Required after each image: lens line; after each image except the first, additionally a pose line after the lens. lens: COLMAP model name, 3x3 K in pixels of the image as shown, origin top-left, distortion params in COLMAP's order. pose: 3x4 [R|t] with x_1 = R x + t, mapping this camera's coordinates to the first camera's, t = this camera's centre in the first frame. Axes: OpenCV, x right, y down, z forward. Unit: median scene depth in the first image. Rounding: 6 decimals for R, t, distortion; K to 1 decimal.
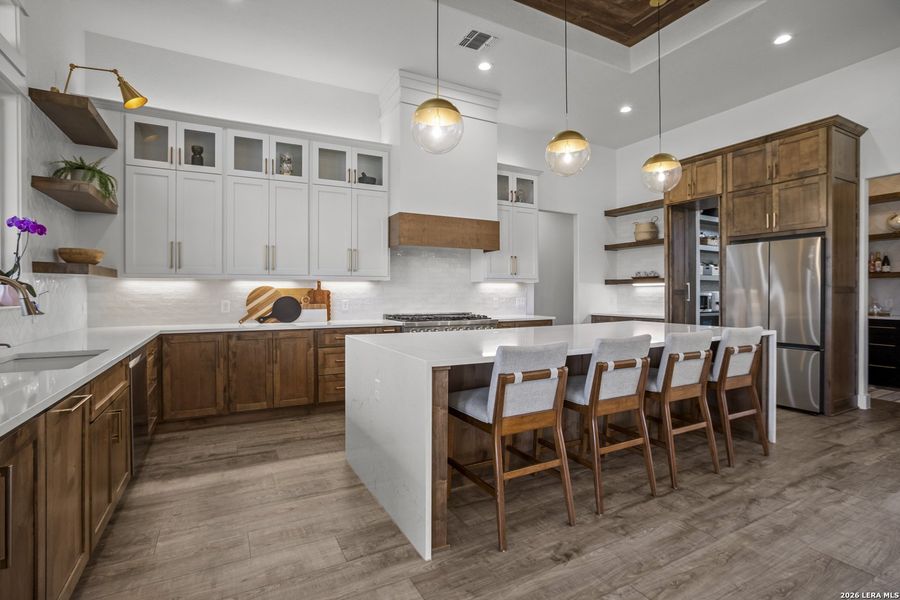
lens RADIAL K [[433.7, 0, 447.8], [0, 433.7, 291.8], [0, 0, 1]] dist [-0.001268, 0.001571]
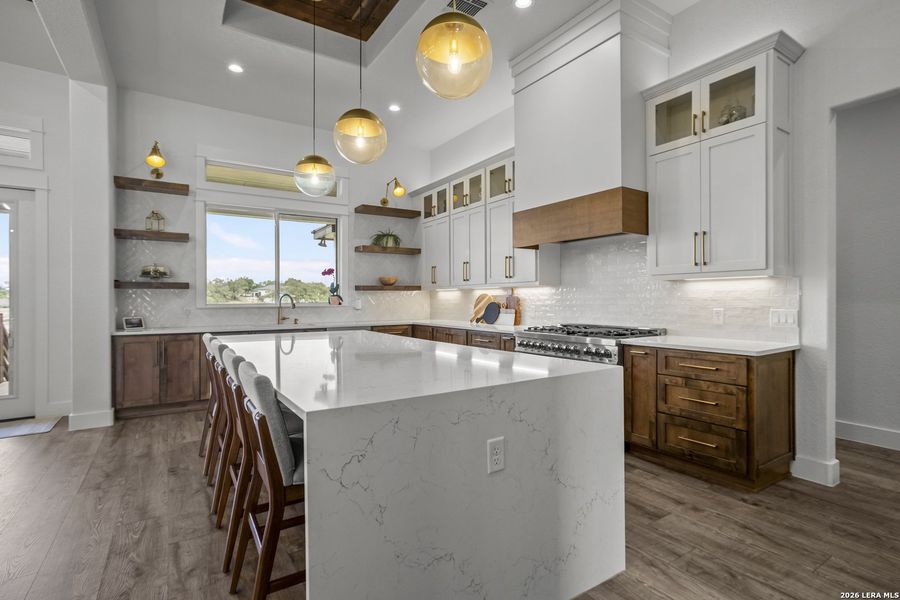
lens RADIAL K [[433.7, 0, 450.5], [0, 433.7, 301.4], [0, 0, 1]] dist [-0.001268, 0.001571]
pose [[0.091567, -0.000720, -0.995799, 0.891159], [-0.006449, 0.999978, -0.001317, 0.012143], [0.995778, 0.006543, 0.091560, 0.874361]]
